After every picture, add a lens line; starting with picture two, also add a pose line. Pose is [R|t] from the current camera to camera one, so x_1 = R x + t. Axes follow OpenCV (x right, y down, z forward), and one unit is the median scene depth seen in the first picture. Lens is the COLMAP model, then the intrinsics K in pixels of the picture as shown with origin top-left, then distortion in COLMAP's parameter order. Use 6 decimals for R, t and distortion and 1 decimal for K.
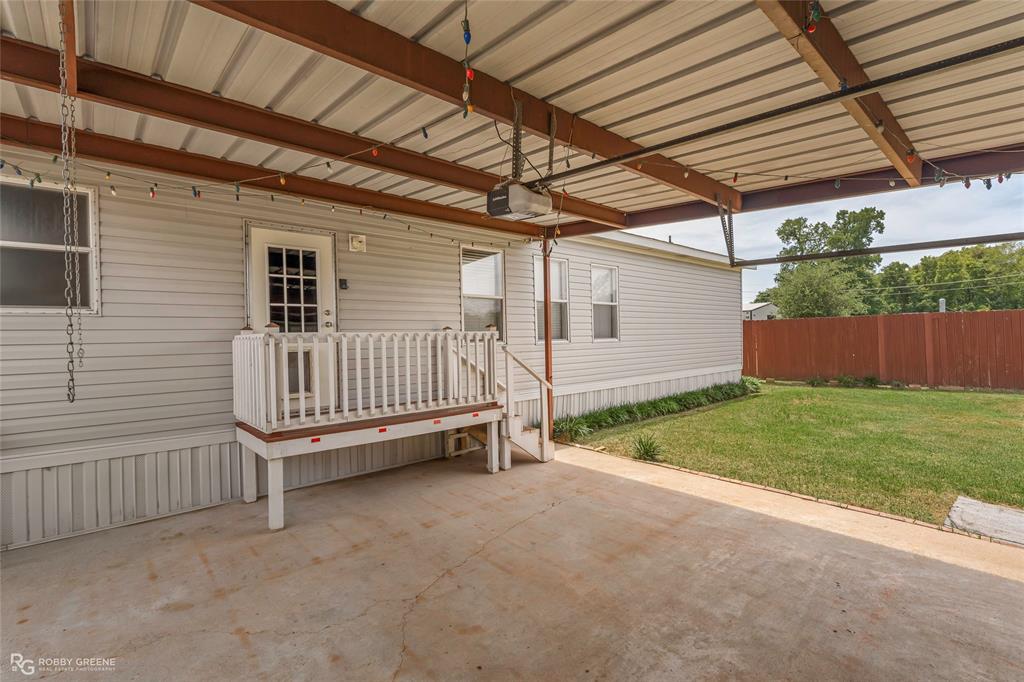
lens RADIAL K [[462.7, 0, 506.8], [0, 462.7, 342.3], [0, 0, 1]] dist [-0.004159, 0.001706]
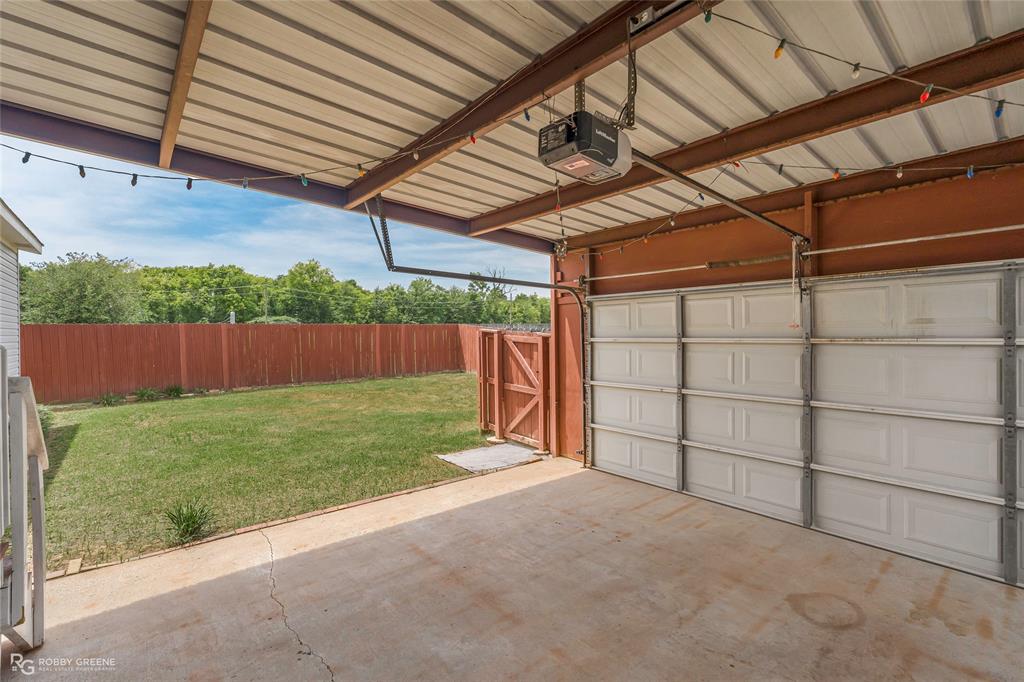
lens RADIAL K [[462.7, 0, 509.2], [0, 462.7, 340.0], [0, 0, 1]] dist [-0.004159, 0.001706]
pose [[0.027352, 0.000818, 0.999626, -0.382649], [0.023833, 0.999715, -0.001470, -0.012646], [-0.999342, 0.023865, 0.027325, 0.633840]]
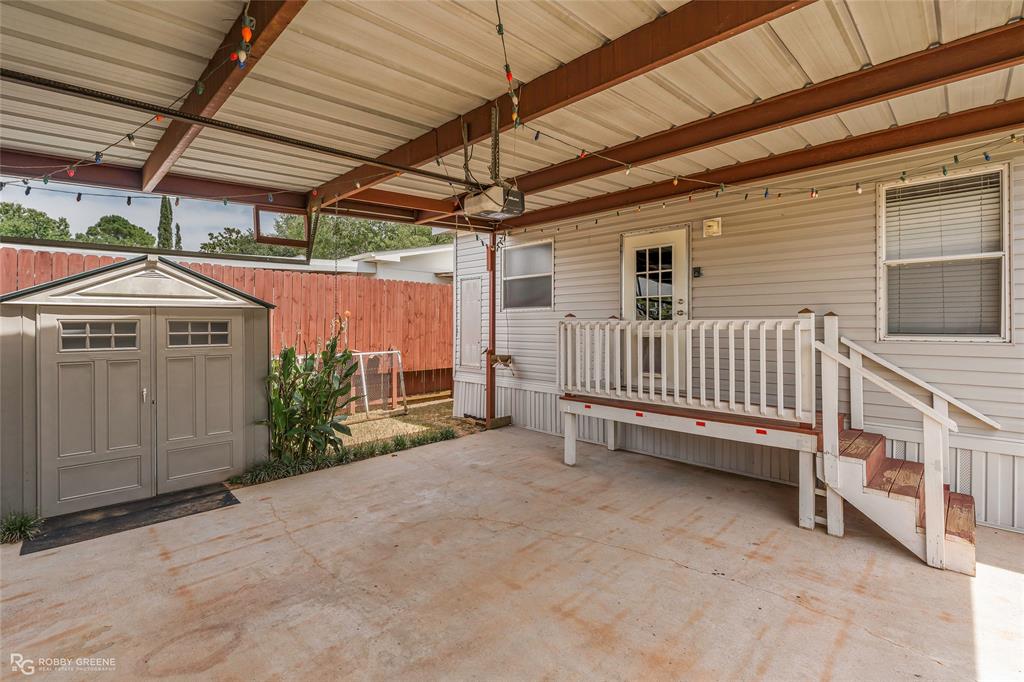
lens RADIAL K [[462.7, 0, 521.3], [0, 462.7, 325.6], [0, 0, 1]] dist [-0.004159, 0.001706]
pose [[0.089595, 0.013823, -0.995882, 0.646348], [-0.017533, 0.999771, 0.012300, -0.015780], [0.995824, 0.016359, 0.089817, 0.556434]]
